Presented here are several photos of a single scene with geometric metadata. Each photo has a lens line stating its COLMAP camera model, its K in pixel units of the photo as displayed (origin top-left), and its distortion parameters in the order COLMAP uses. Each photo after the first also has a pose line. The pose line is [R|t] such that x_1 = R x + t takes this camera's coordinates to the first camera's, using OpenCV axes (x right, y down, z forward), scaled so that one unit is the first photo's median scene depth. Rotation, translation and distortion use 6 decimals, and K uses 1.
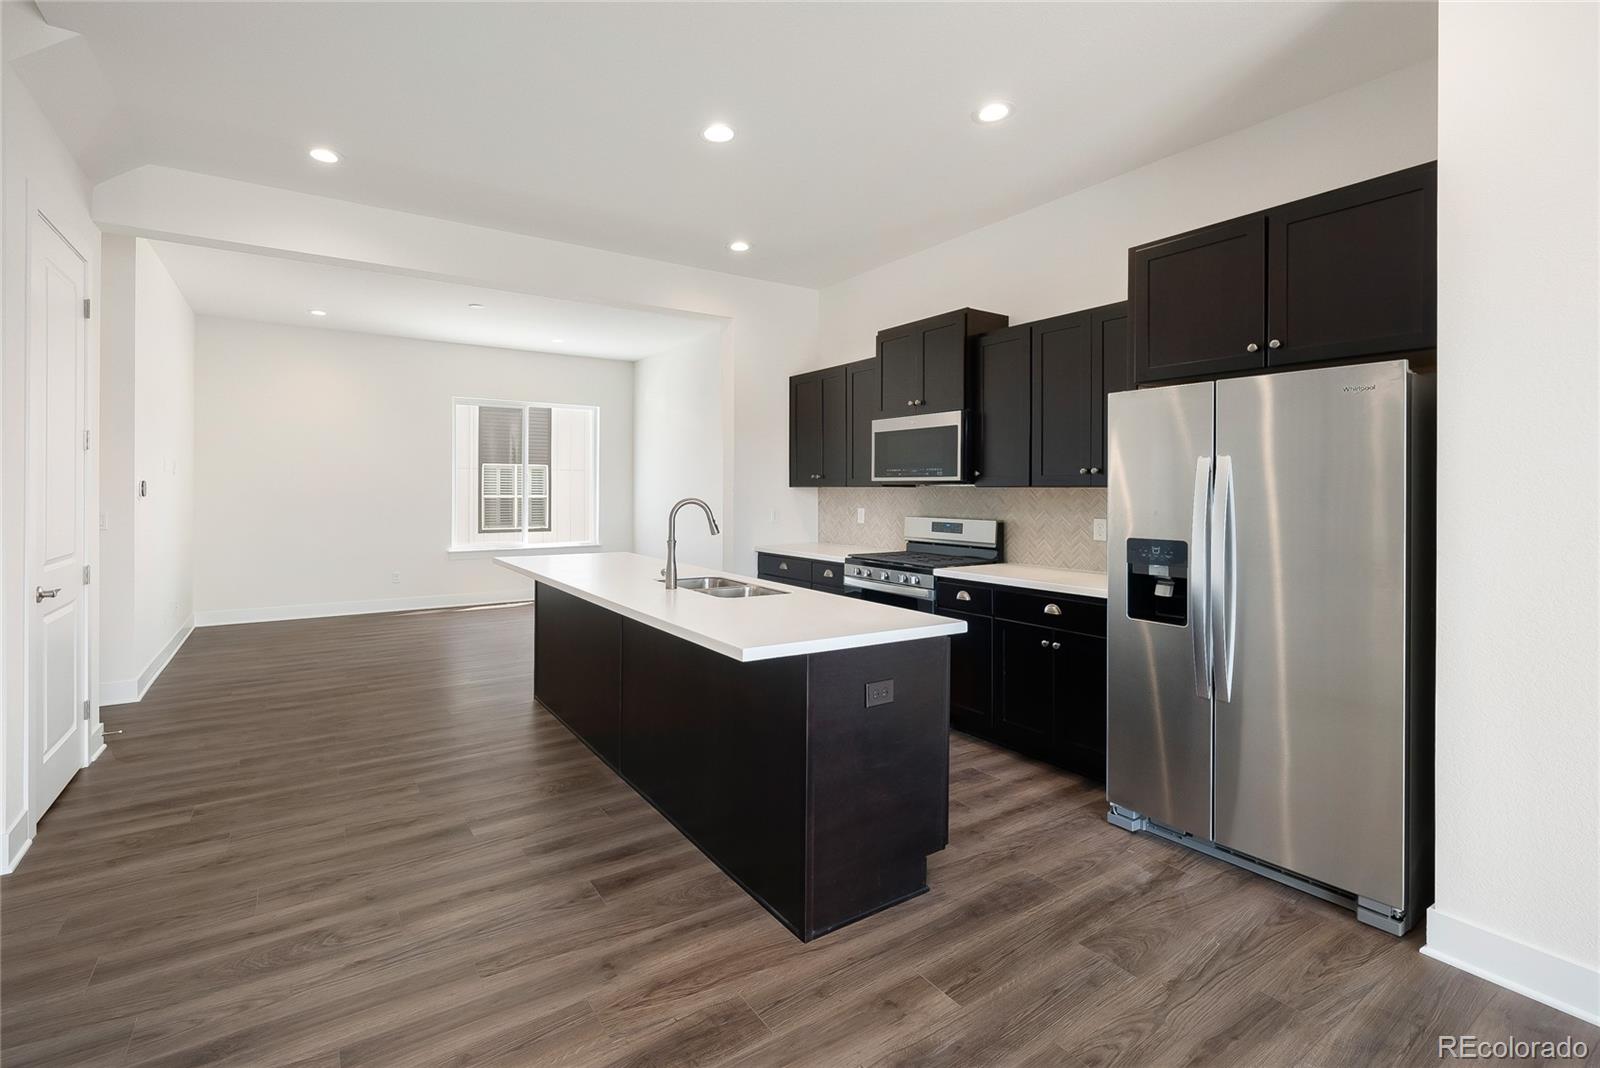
lens RADIAL K [[684.1, 0, 689.1], [0, 684.1, 490.7], [0, 0, 1]] dist [-0.003673, -0.000586]
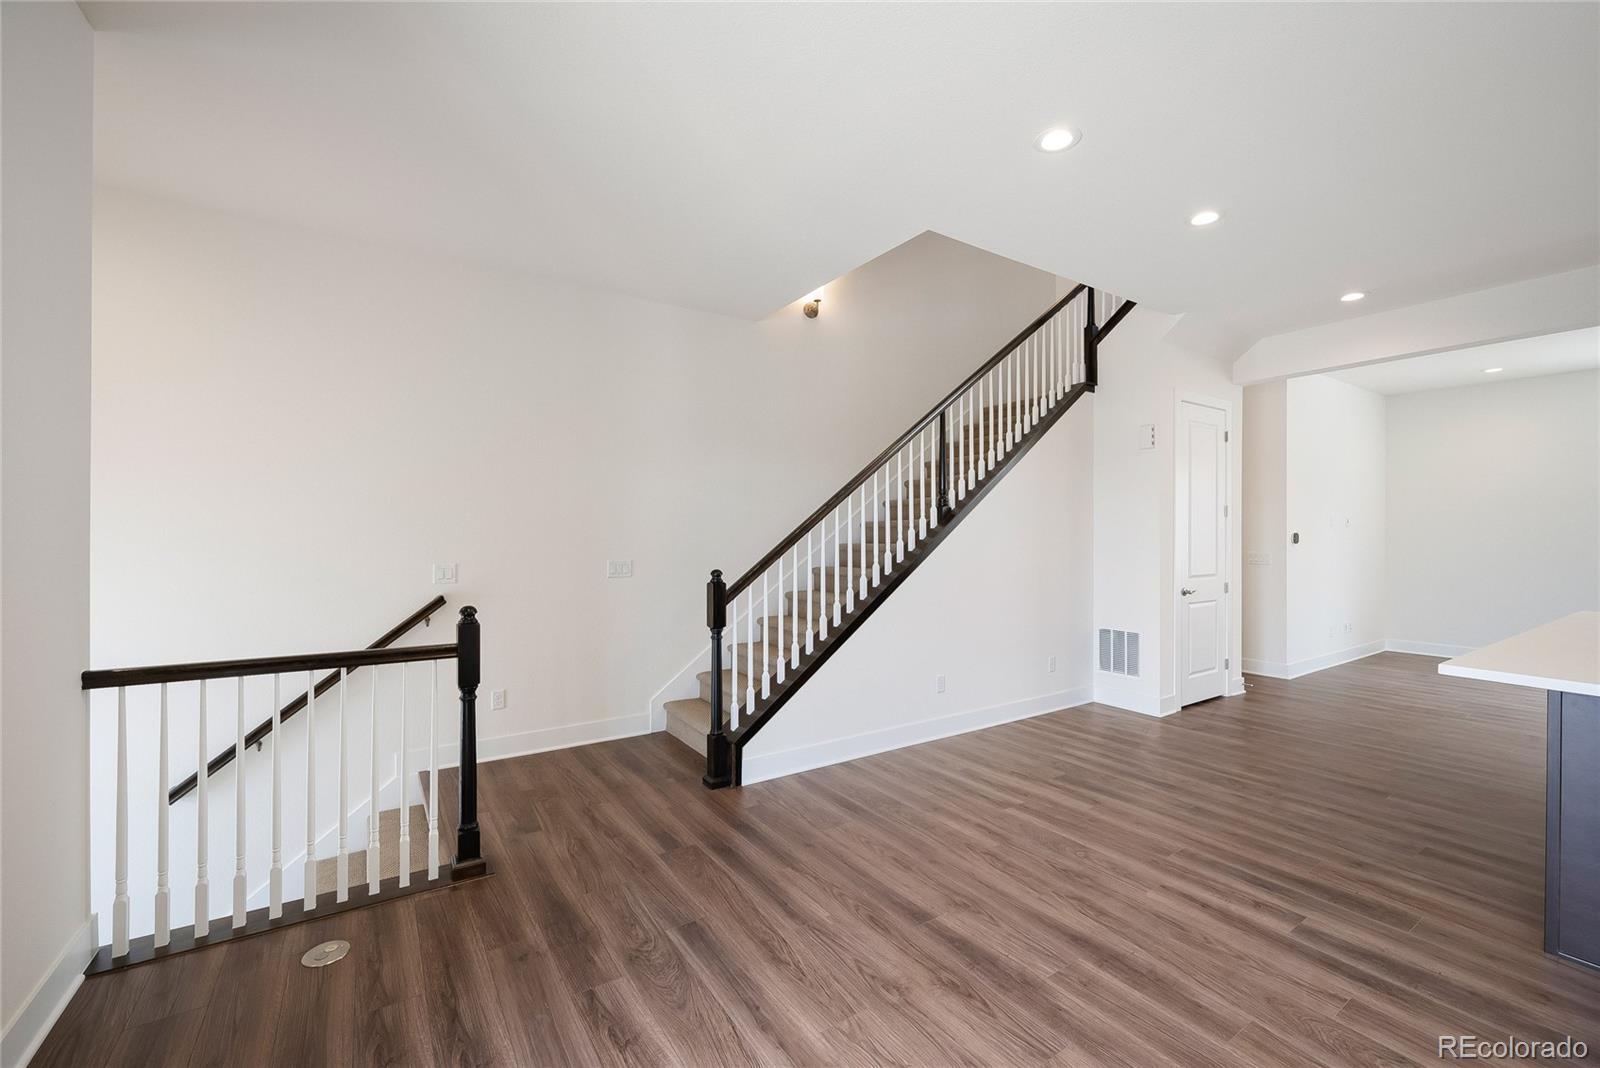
lens RADIAL K [[659.8, 0, 803.7], [0, 659.8, 538.0], [0, 0, 1]] dist [-0.002133, -0.000203]
pose [[0.032276, -0.003335, -0.999473, 0.571991], [0.001924, 0.999993, -0.003275, 0.000267], [0.999477, -0.001817, 0.032283, -0.105690]]
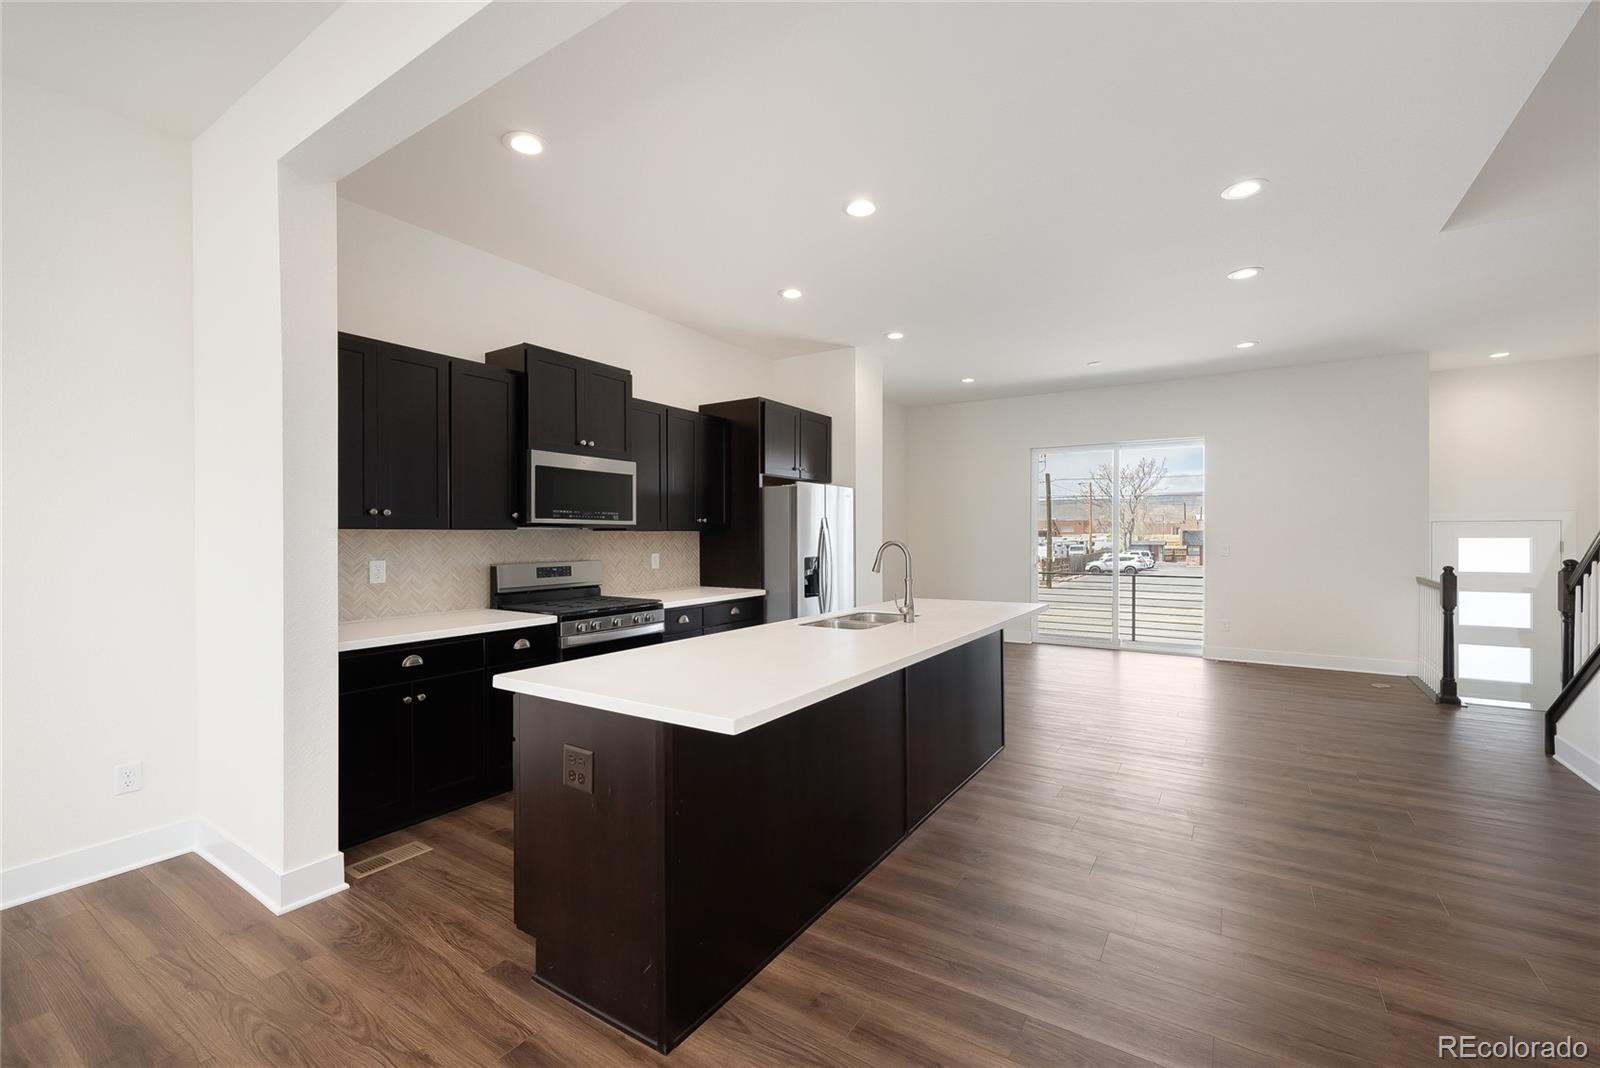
lens RADIAL K [[659.8, 0, 790.8], [0, 659.8, 531.3], [0, 0, 1]] dist [-0.002133, -0.000203]
pose [[-0.441287, 0.002408, 0.897363, -0.682030], [0.003849, 0.999992, -0.000791, -0.001936], [-0.897358, 0.003104, -0.441293, 1.240238]]
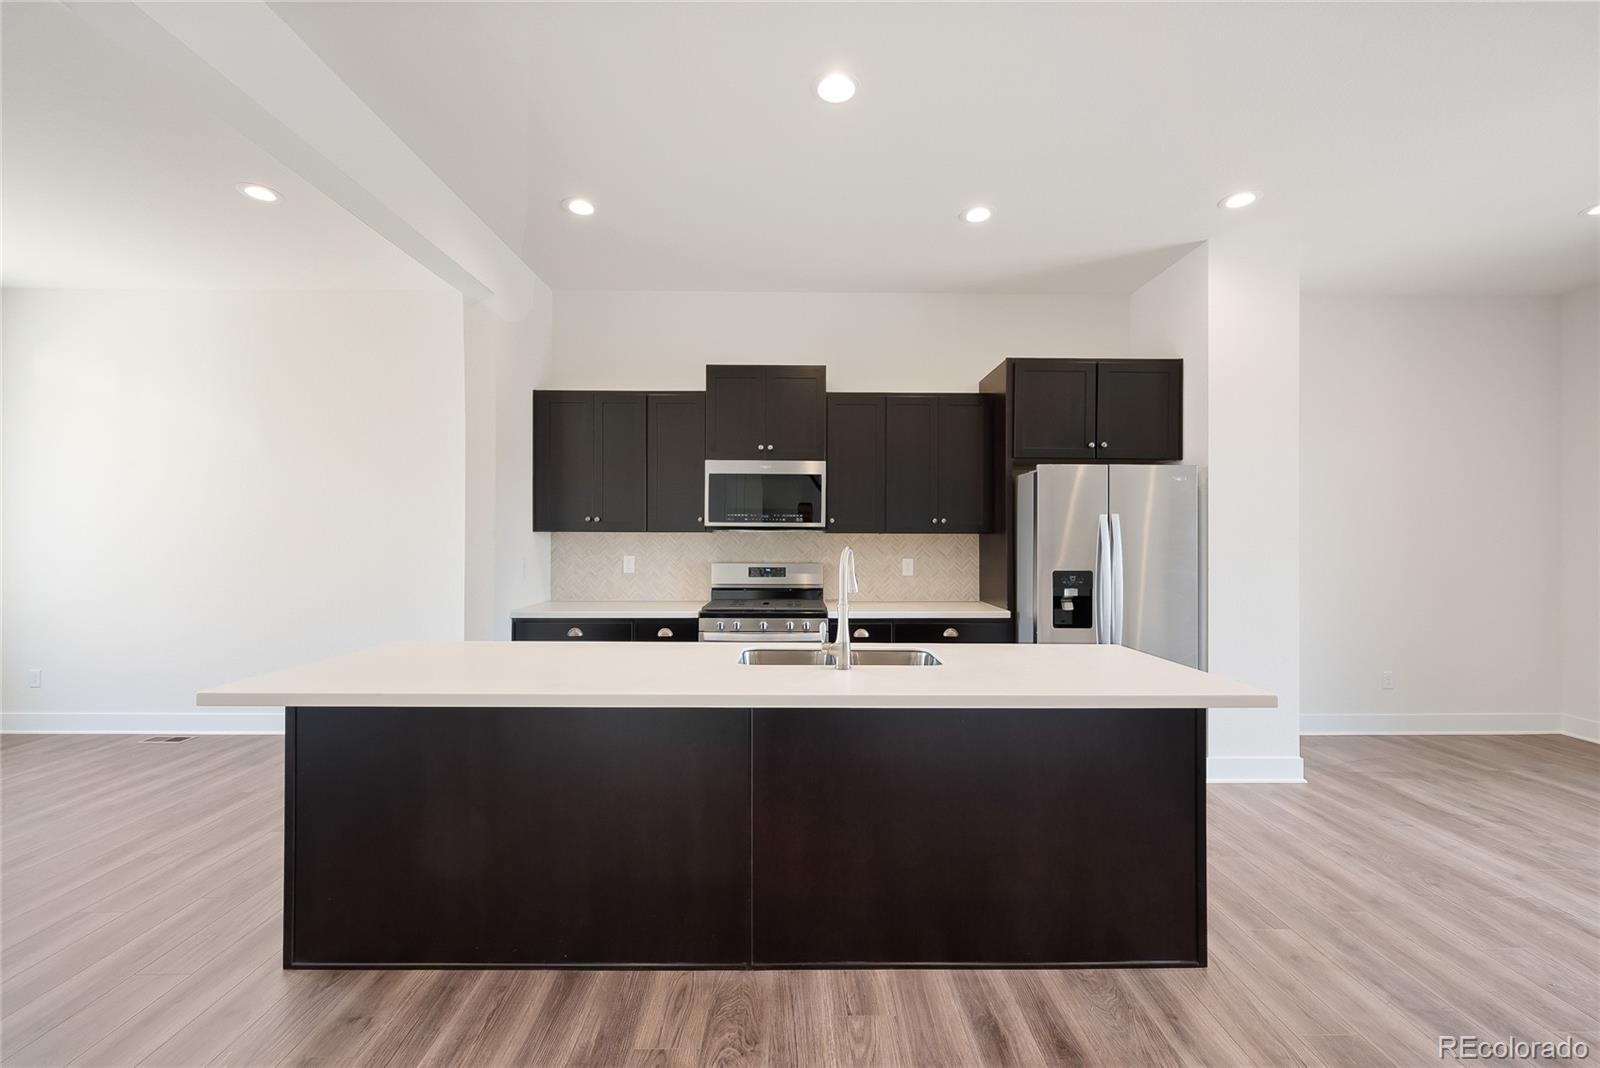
lens RADIAL K [[659.8, 0, 800.3], [0, 659.8, 537.1], [0, 0, 1]] dist [-0.002133, -0.000203]
pose [[0.491036, 0.000326, 0.871139, -0.511370], [-0.000302, 1.000000, -0.000204, 0.001521], [-0.871139, -0.000163, 0.491036, 0.525816]]
